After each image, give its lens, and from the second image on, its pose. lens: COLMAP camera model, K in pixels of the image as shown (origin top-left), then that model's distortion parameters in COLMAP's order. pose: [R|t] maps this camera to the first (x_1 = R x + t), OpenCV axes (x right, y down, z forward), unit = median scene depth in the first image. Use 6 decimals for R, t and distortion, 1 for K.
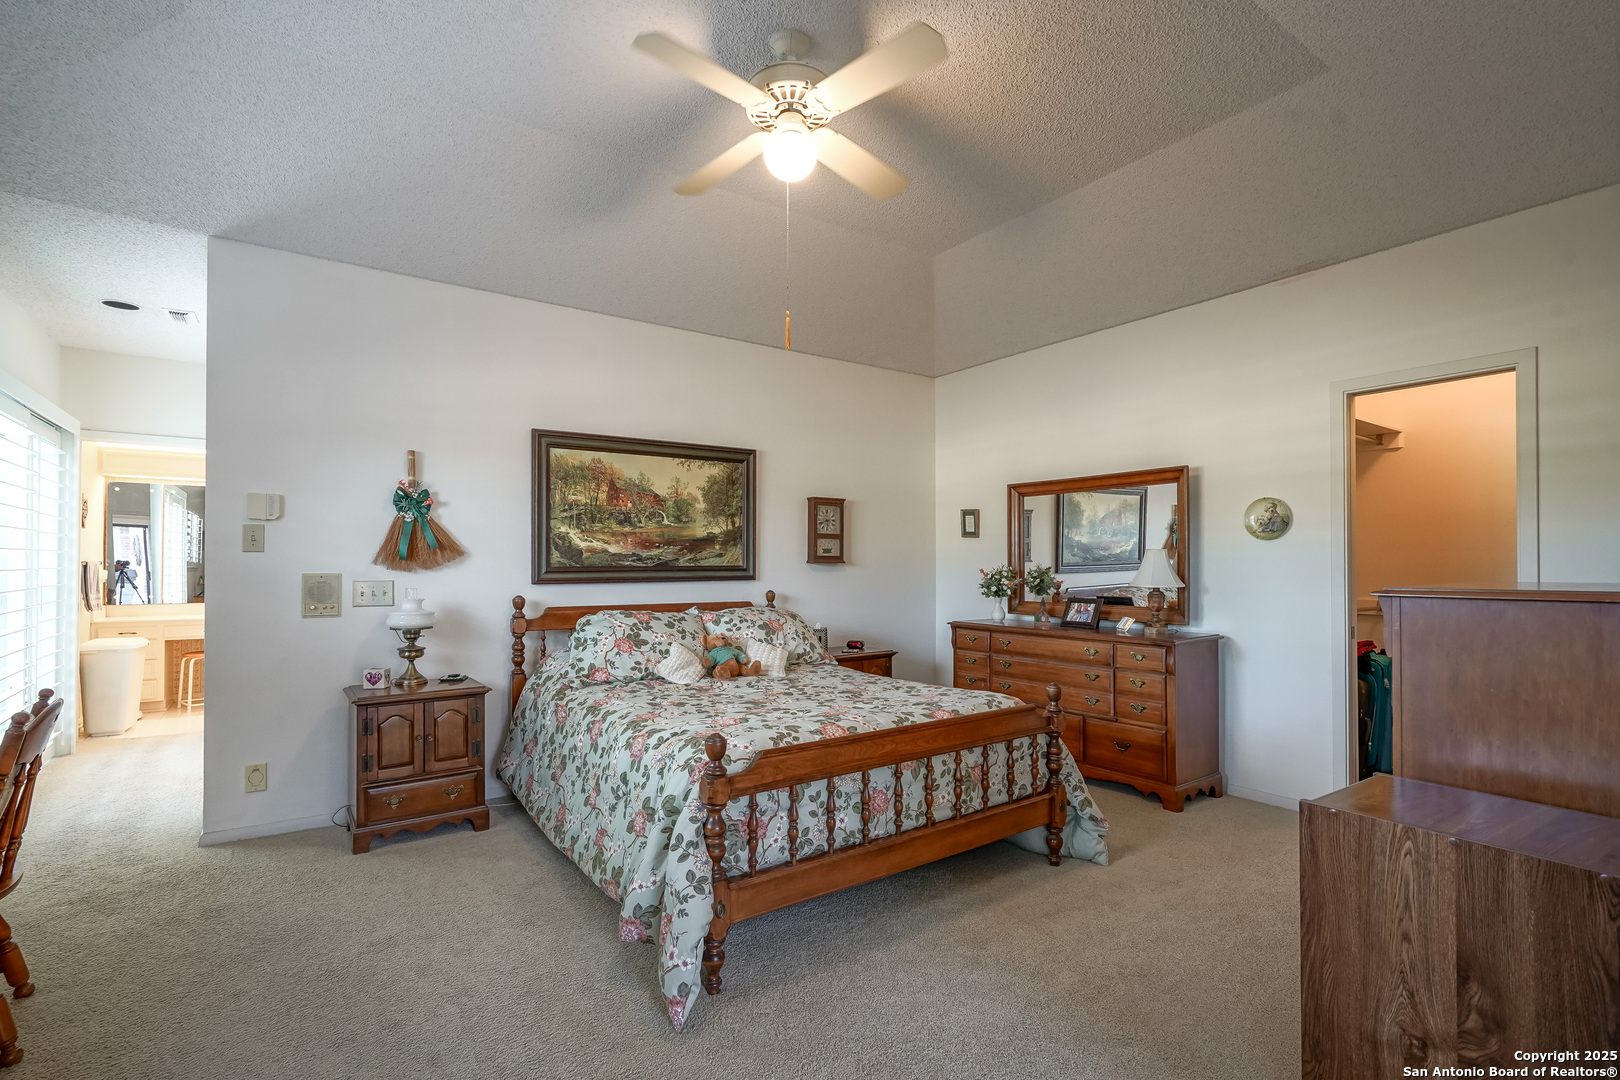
lens RADIAL K [[734.7, 0, 814.4], [0, 734.7, 538.6], [0, 0, 1]] dist [-0.013168, 0.006404]
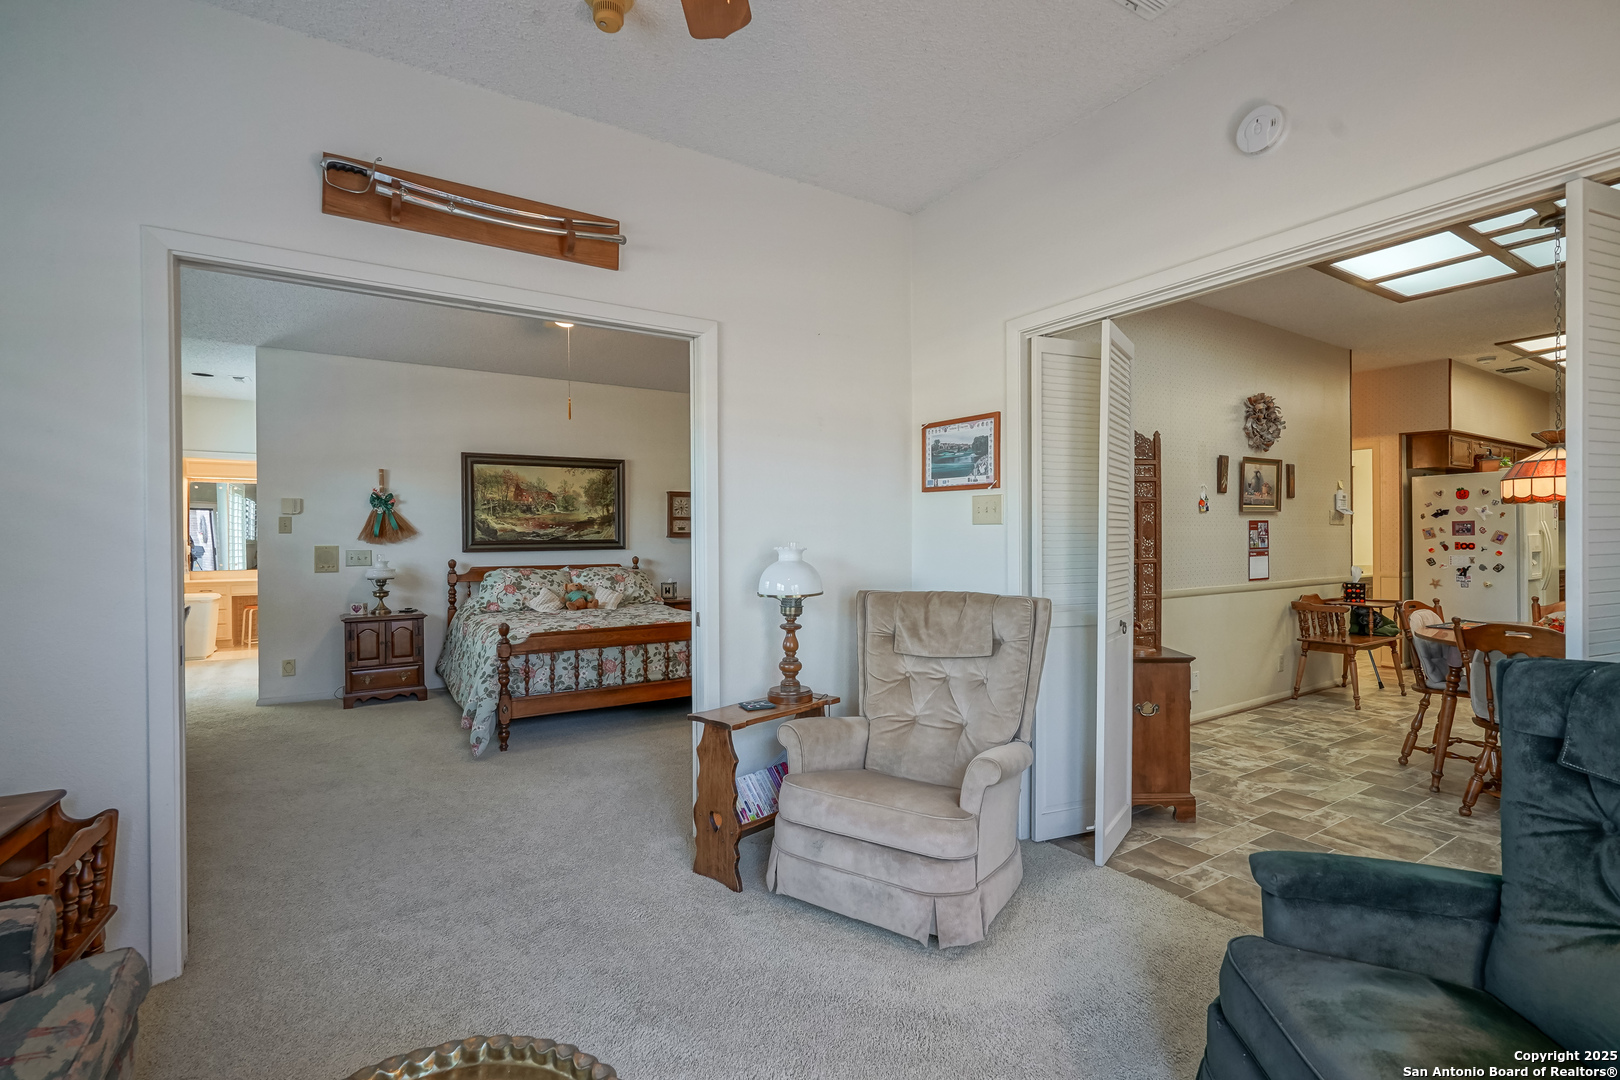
lens RADIAL K [[763.4, 0, 843.9], [0, 763.4, 518.4], [0, 0, 1]] dist [-0.003134, 0.000249]
pose [[0.999079, -0.007565, -0.042236, 0.536733], [0.007980, 0.999921, 0.009674, -0.020414], [0.042160, -0.010002, 0.999061, -0.634077]]
